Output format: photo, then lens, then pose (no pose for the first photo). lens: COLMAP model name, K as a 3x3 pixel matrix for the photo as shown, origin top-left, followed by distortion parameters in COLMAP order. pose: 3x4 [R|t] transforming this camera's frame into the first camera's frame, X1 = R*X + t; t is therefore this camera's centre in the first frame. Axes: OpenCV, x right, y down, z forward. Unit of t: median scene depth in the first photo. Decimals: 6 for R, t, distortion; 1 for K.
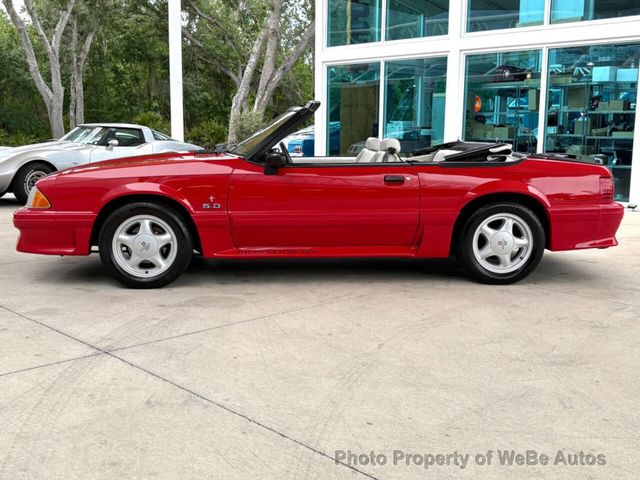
lens RADIAL K [[749.2, 0, 314.6], [0, 749.2, 239.6], [0, 0, 1]] dist [0.104832, -0.320901]
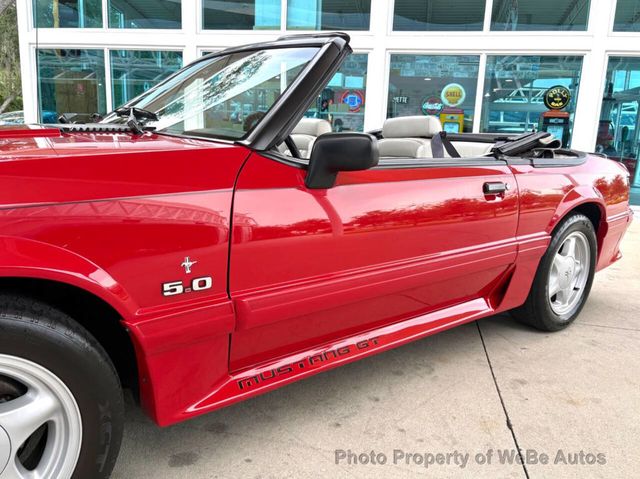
lens RADIAL K [[500.4, 0, 328.4], [0, 500.4, 240.1], [0, 0, 1]] dist [0.021017, -0.003691]
pose [[0.805131, -0.091042, 0.586067, -0.206402], [0.050862, 0.995107, 0.084709, -0.077480], [-0.590912, -0.038393, 0.805822, 0.737907]]
